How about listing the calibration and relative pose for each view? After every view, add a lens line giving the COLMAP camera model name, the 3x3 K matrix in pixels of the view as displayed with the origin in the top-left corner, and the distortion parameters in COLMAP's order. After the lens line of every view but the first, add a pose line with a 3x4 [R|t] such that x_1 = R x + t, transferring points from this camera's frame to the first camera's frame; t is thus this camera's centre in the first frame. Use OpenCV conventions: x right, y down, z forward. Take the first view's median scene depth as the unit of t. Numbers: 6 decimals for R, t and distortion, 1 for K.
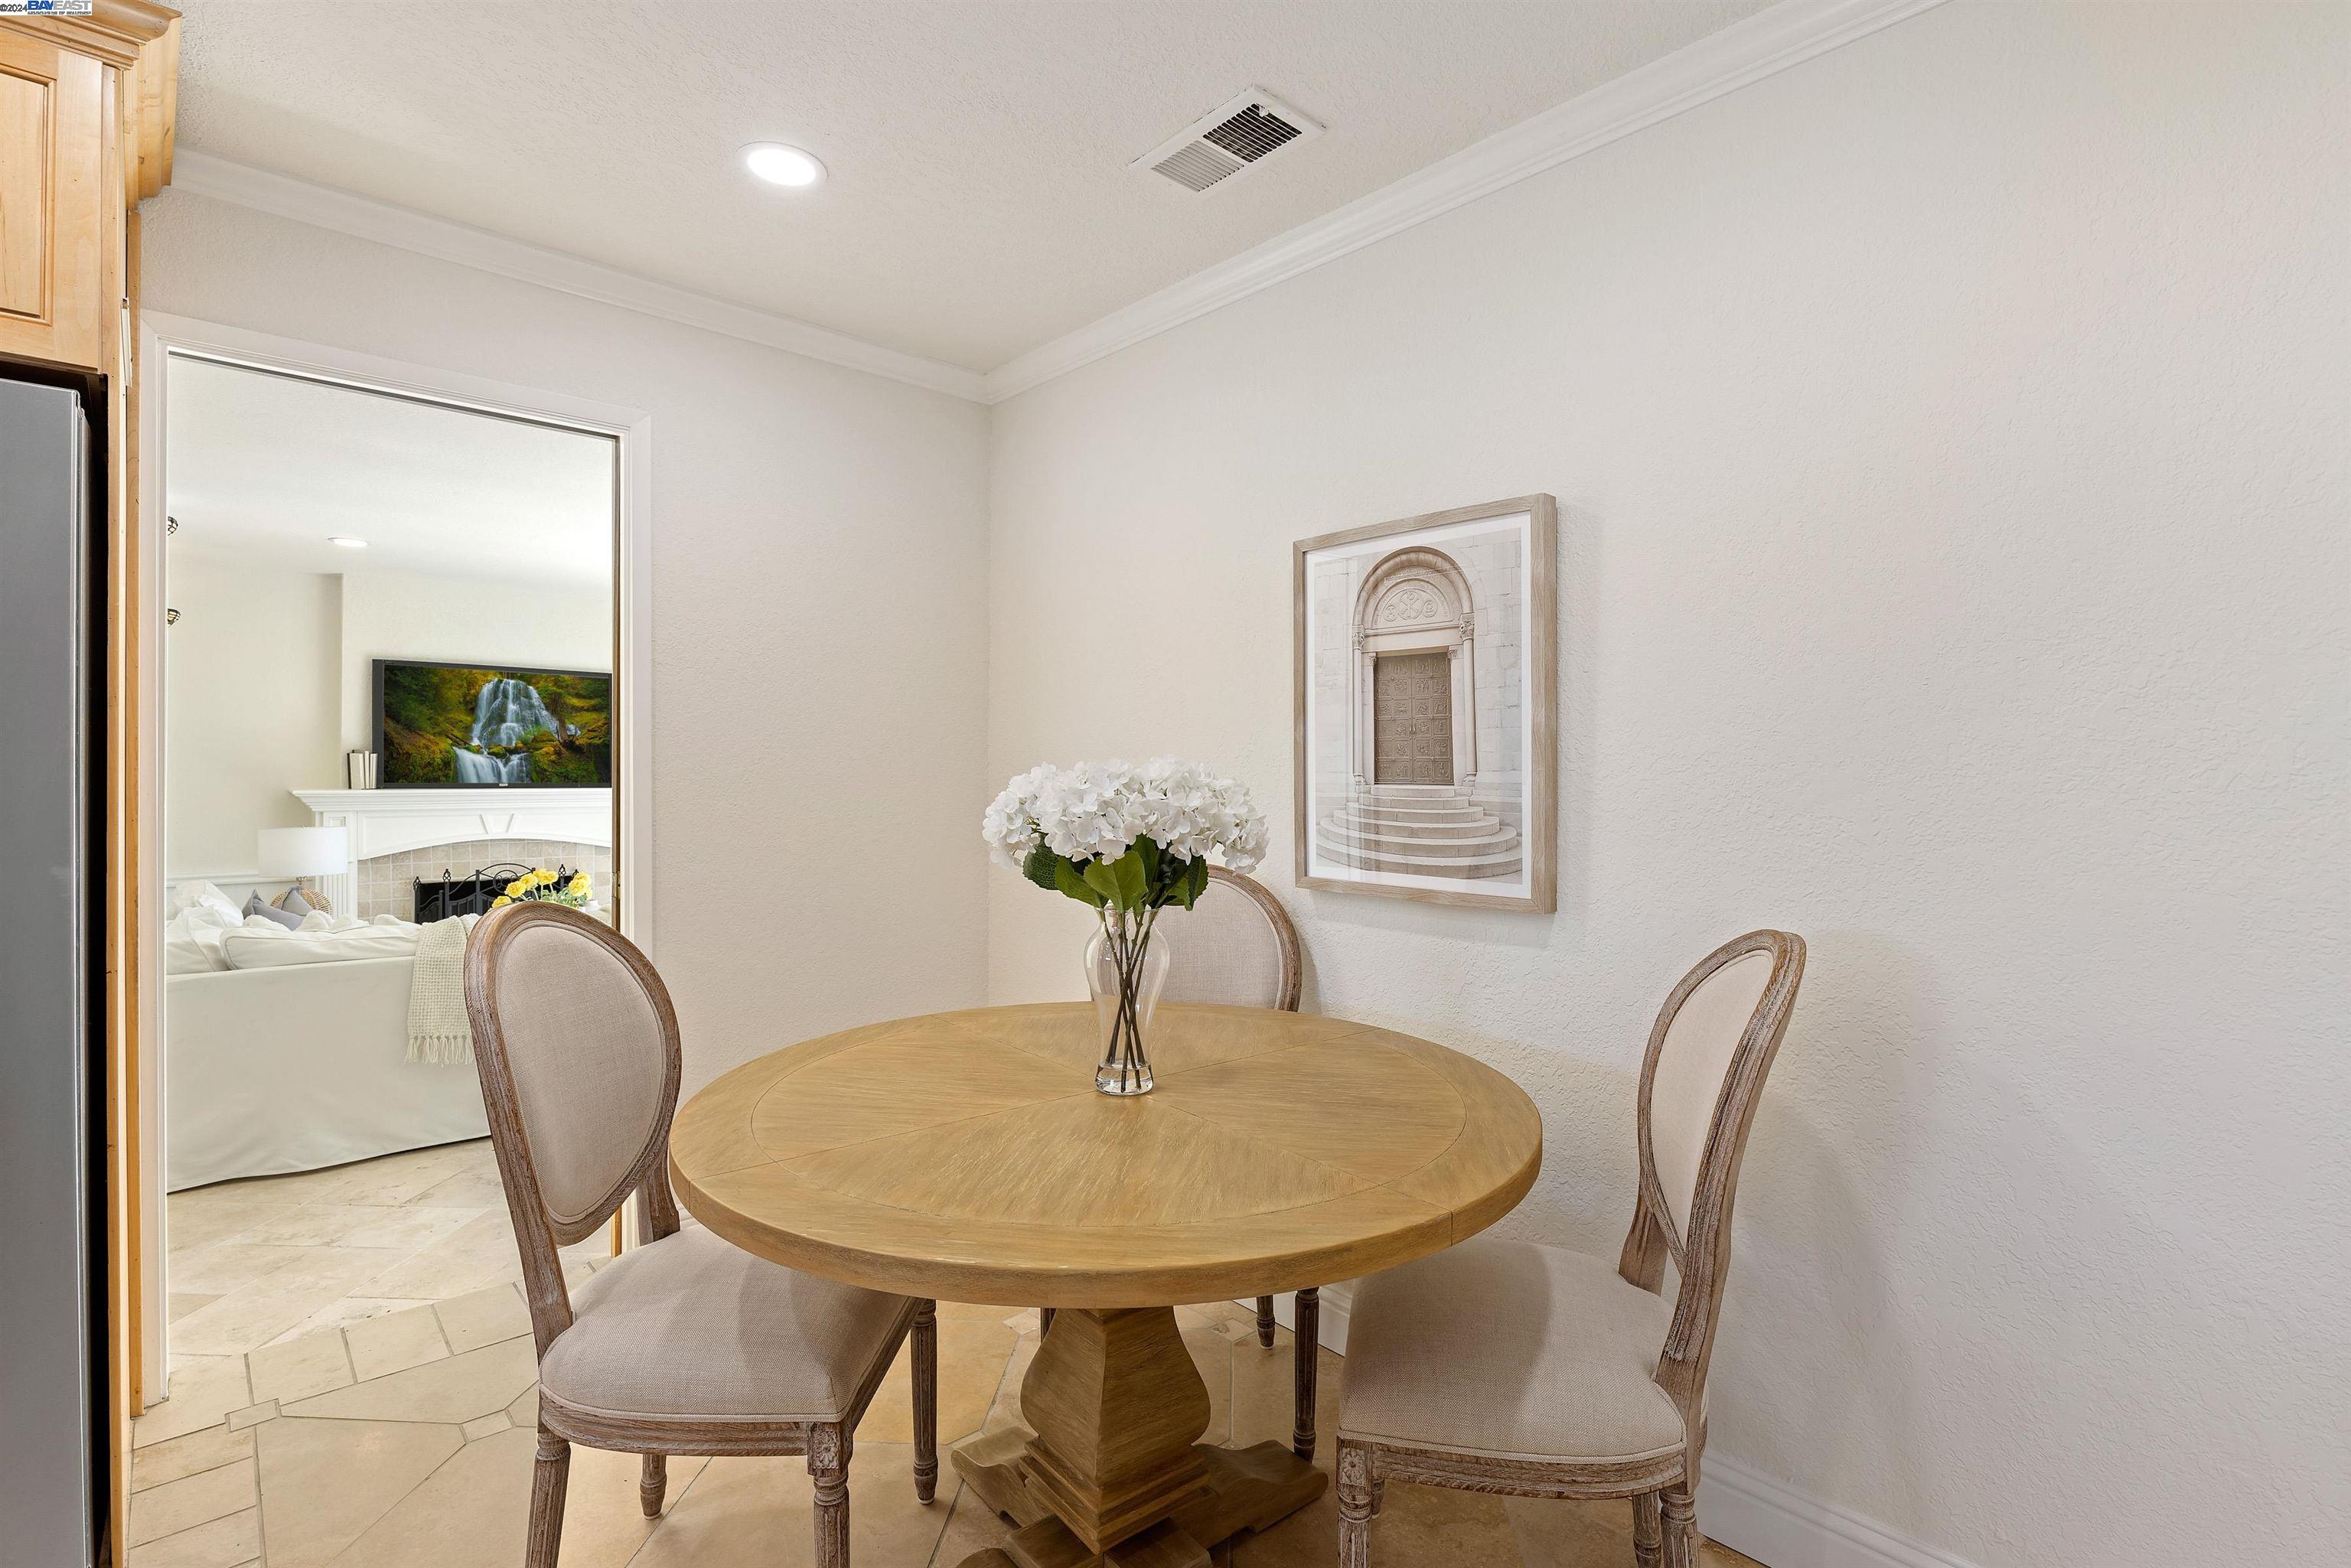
lens RADIAL K [[1074.6, 0, 1169.6], [0, 1074.6, 787.9], [0, 0, 1]] dist [0.009838, -0.003571]
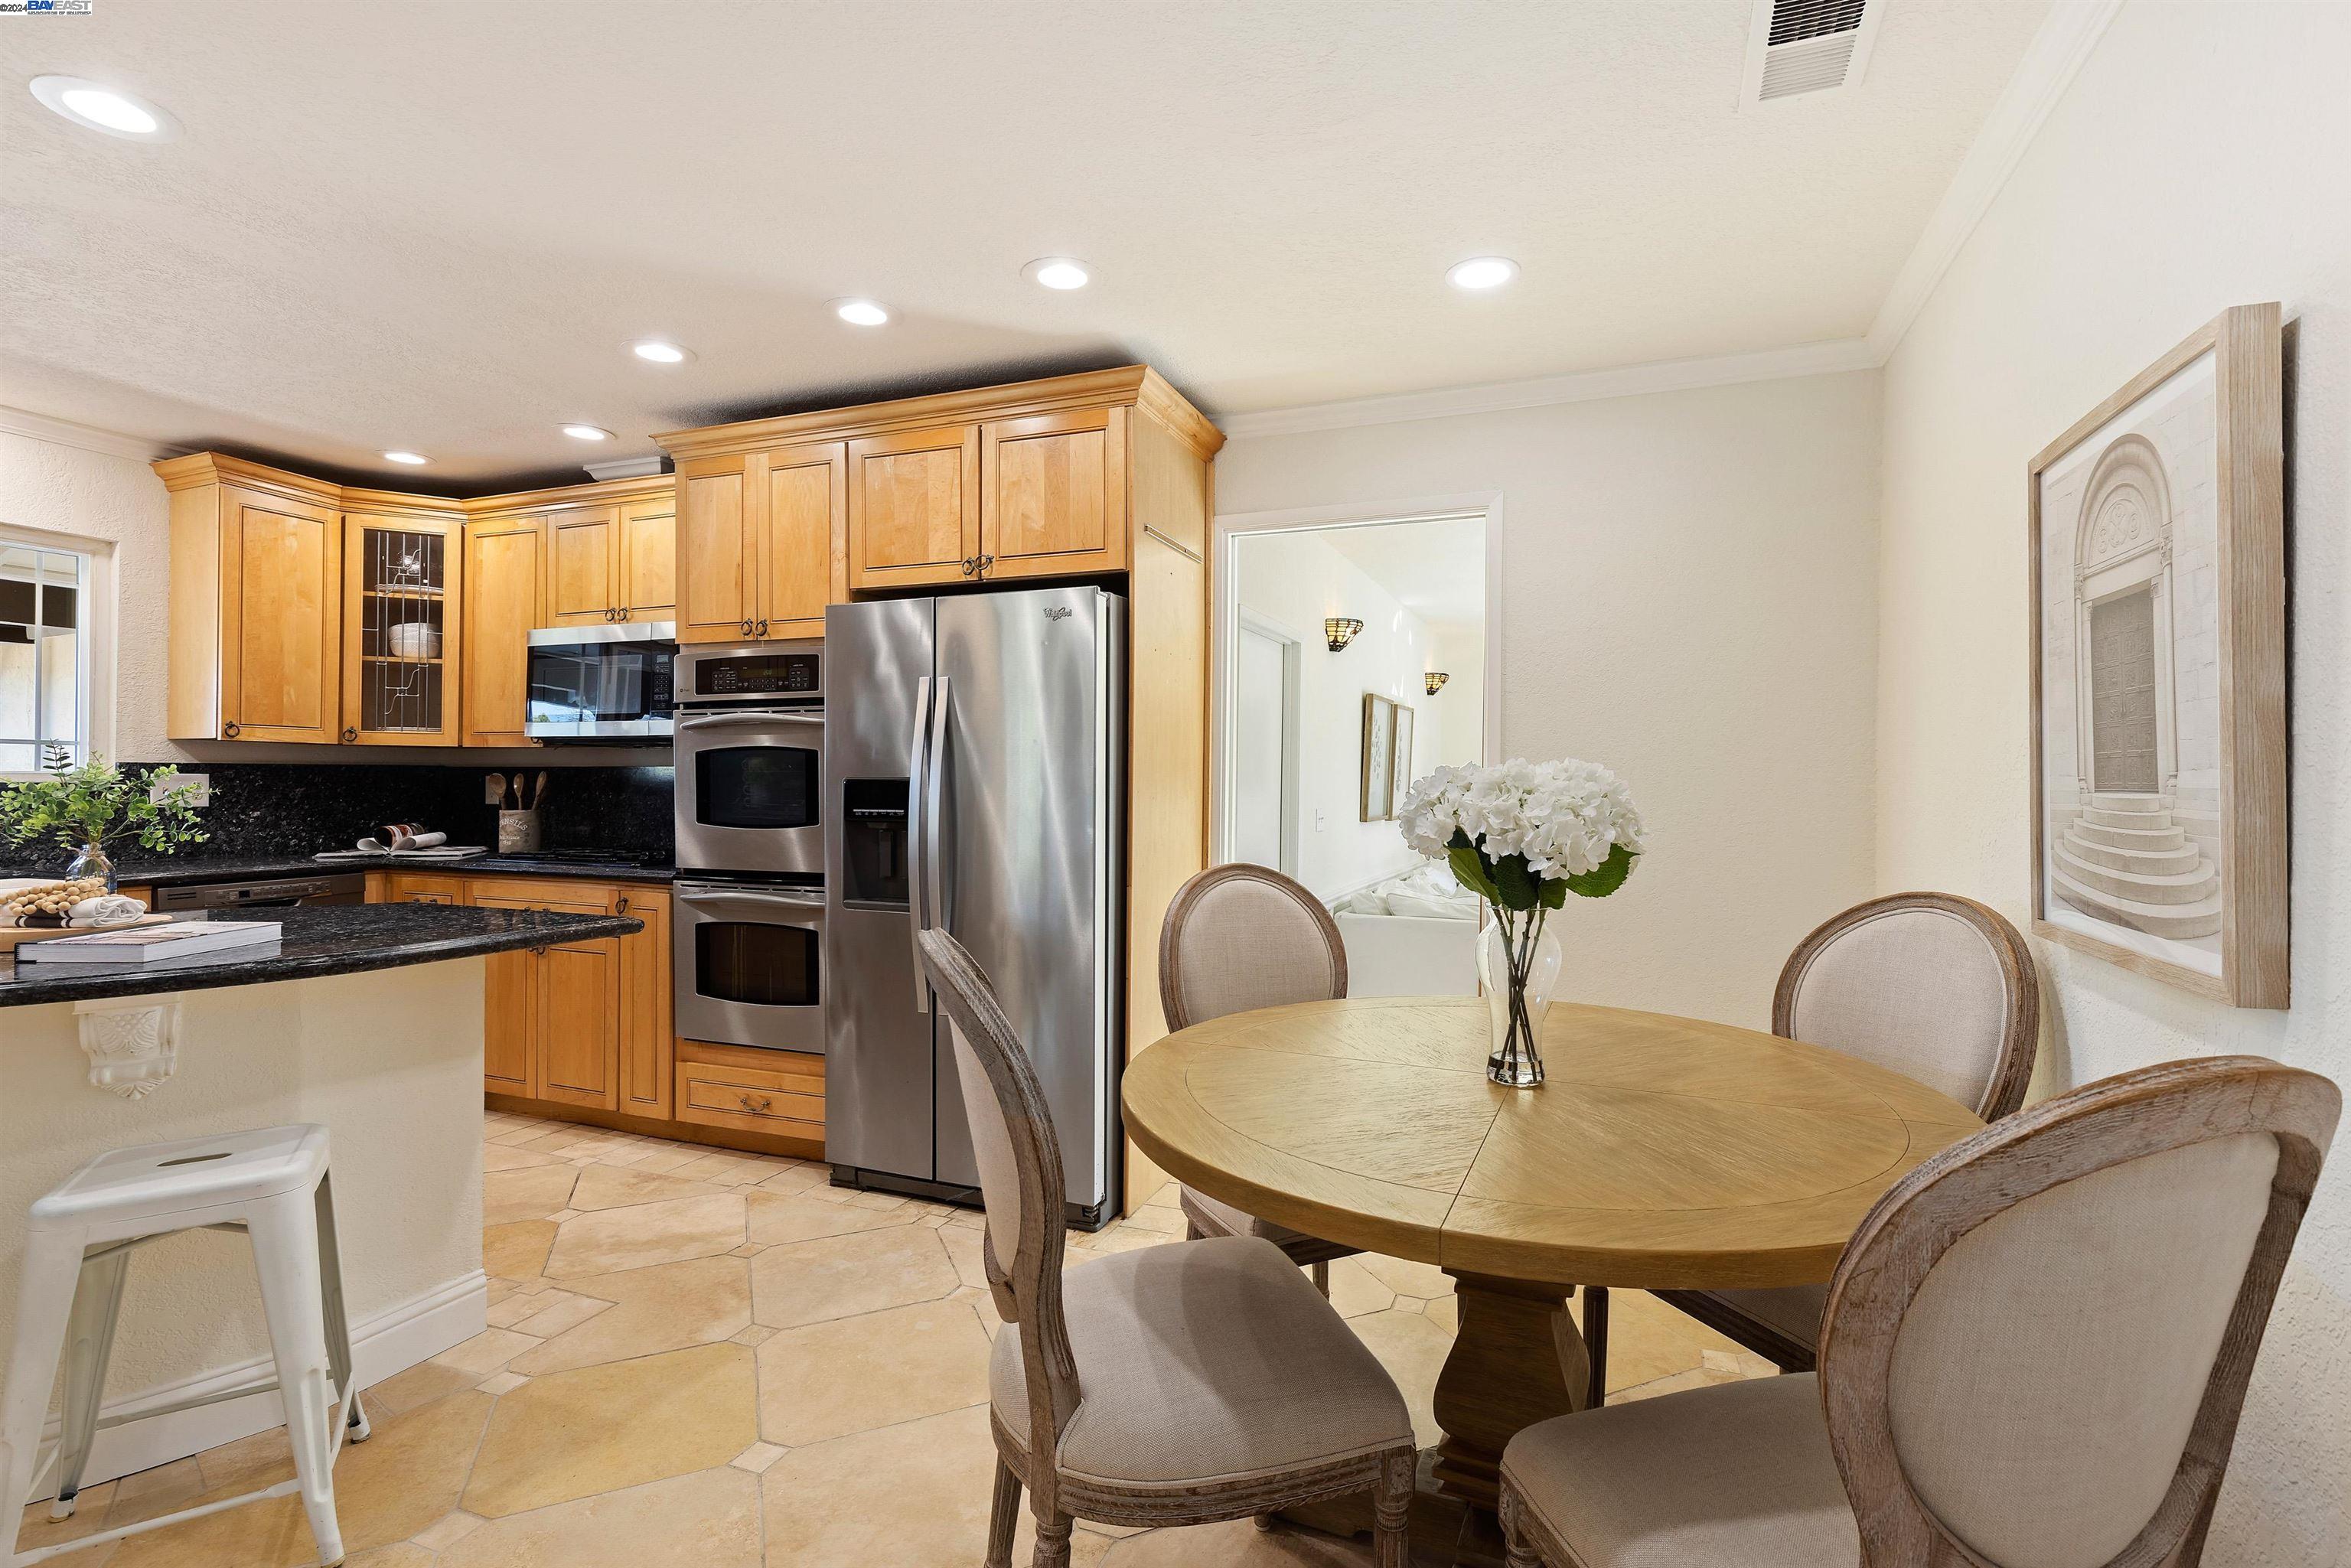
lens RADIAL K [[1074.6, 0, 1216.0], [0, 1074.6, 775.1], [0, 0, 1]] dist [0.009838, -0.003571]
pose [[0.471309, -0.009952, -0.881912, 0.528625], [-0.012894, 0.999752, -0.018173, 0.005574], [0.881874, 0.019936, 0.471064, 0.180406]]
